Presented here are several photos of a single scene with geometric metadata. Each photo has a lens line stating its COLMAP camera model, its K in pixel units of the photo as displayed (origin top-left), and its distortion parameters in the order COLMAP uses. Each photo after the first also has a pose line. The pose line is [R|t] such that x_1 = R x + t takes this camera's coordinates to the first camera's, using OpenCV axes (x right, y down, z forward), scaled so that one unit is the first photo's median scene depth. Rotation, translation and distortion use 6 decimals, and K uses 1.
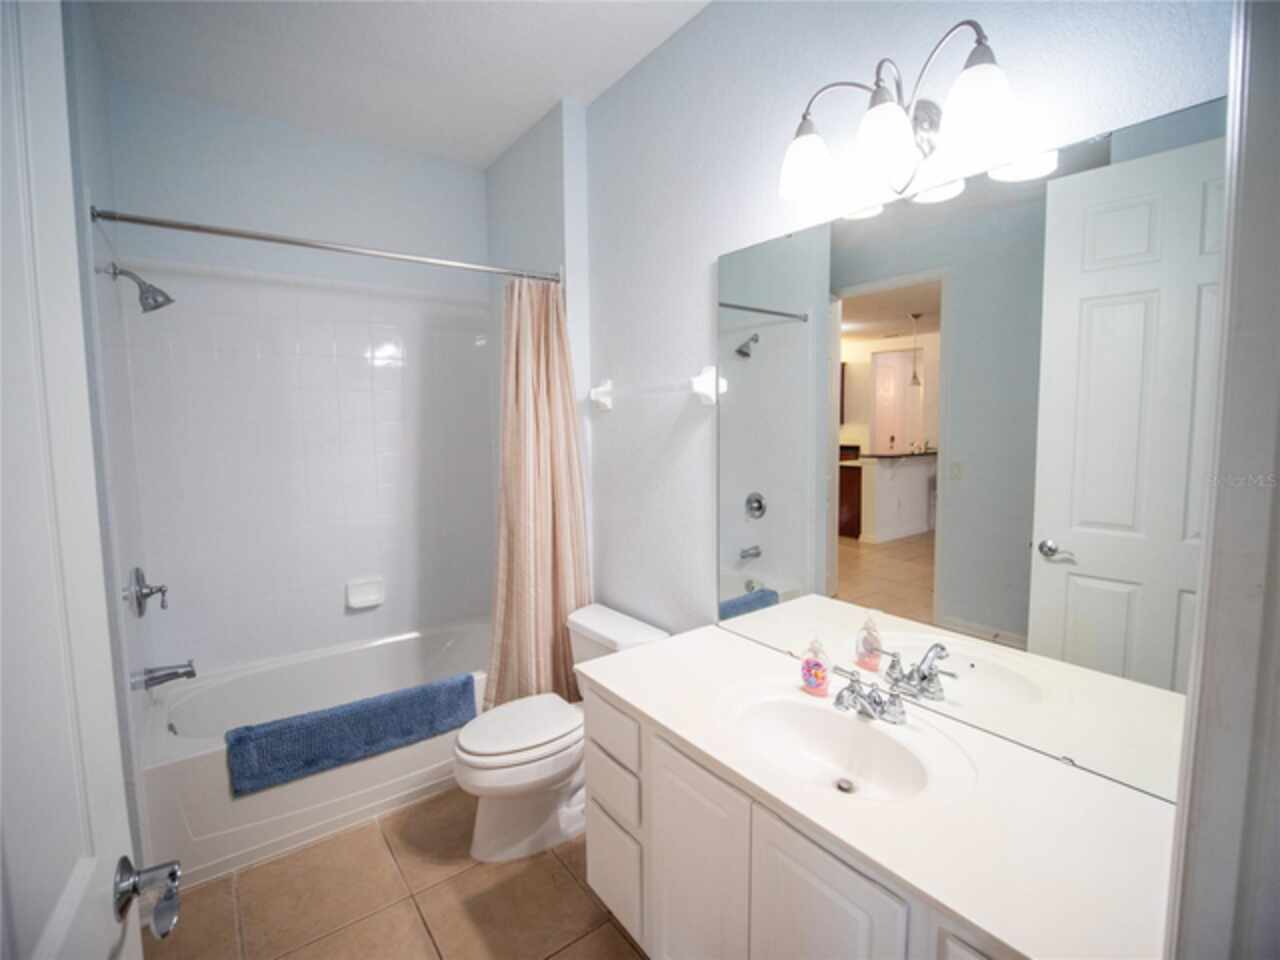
lens RADIAL K [[583.8, 0, 633.3], [0, 583.8, 467.6], [0, 0, 1]] dist [-0.017526, -0.000025]
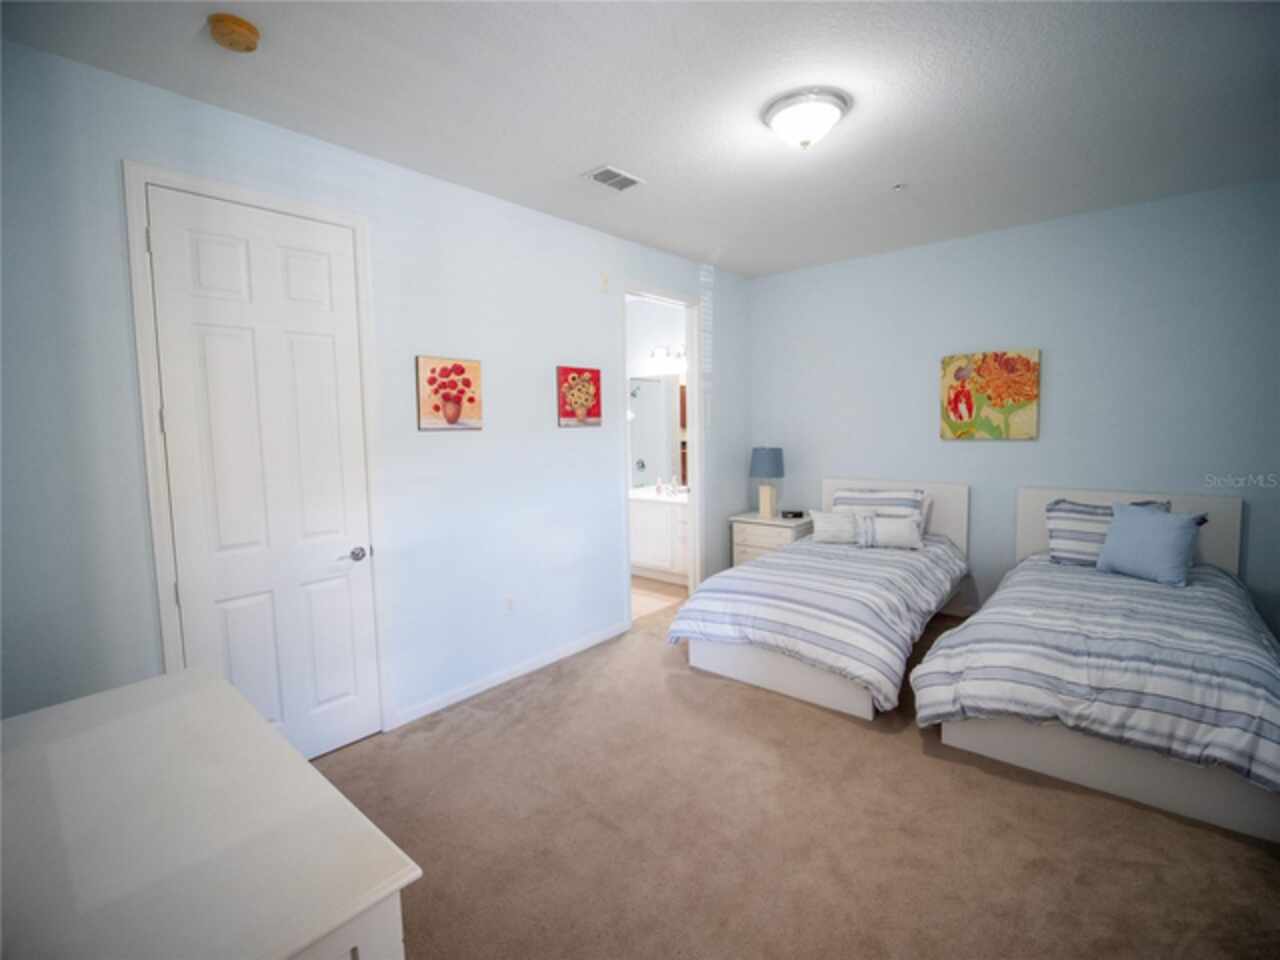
lens RADIAL K [[583.8, 0, 633.3], [0, 583.8, 467.6], [0, 0, 1]] dist [-0.017526, -0.000025]
pose [[0.978137, -0.033291, 0.205278, -0.281472], [0.035062, 0.999373, -0.004991, 0.094263], [-0.204983, 0.012079, 0.978691, -1.187781]]
